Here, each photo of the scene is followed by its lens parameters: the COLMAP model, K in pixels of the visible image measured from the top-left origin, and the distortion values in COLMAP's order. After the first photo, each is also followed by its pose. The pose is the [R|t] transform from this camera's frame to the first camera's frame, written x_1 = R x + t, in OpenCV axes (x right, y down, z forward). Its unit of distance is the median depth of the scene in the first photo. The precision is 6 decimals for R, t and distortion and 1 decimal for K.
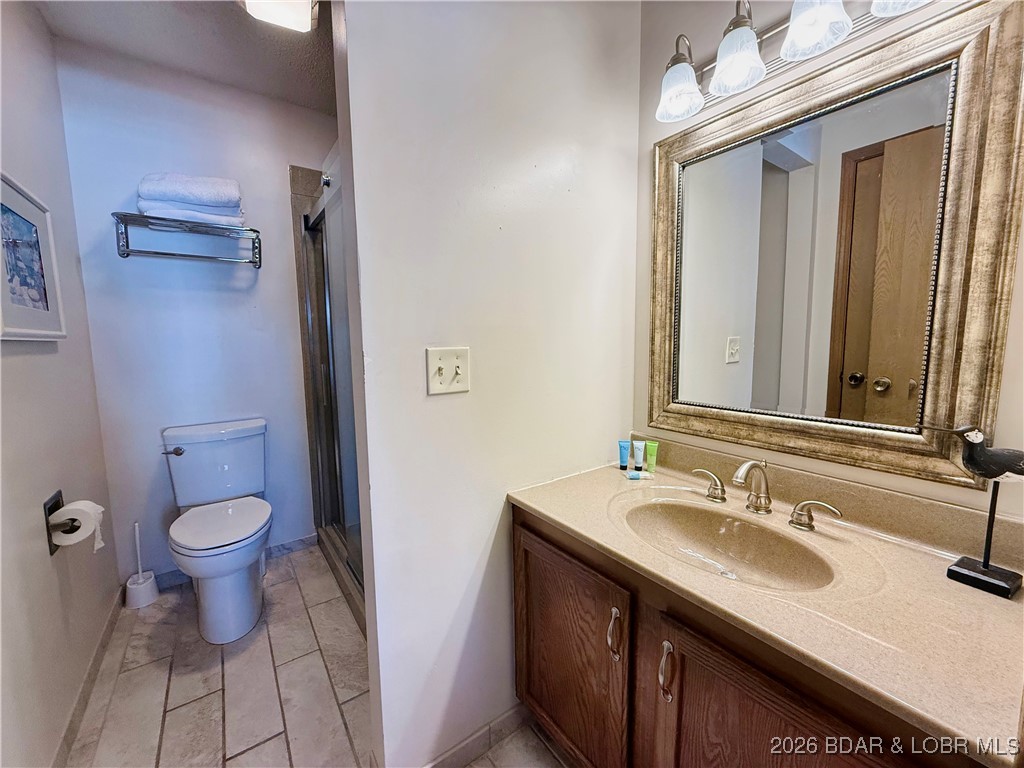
lens RADIAL K [[409.1, 0, 509.0], [0, 409.1, 383.9], [0, 0, 1]] dist [0.000391, 0.000091]
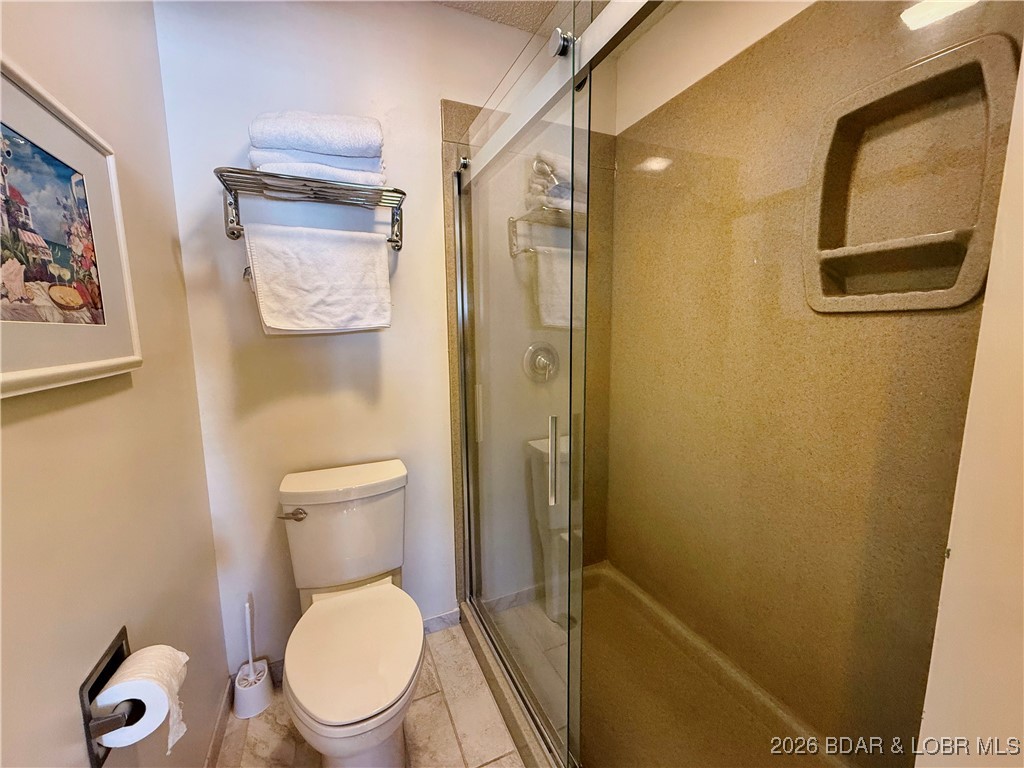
lens RADIAL K [[409.1, 0, 509.0], [0, 409.1, 383.9], [0, 0, 1]] dist [0.000391, 0.000091]
pose [[0.979588, 0.032032, -0.198446, -0.324097], [-0.026097, 0.999133, 0.032451, -0.092034], [0.199314, -0.026609, 0.979574, 0.394459]]
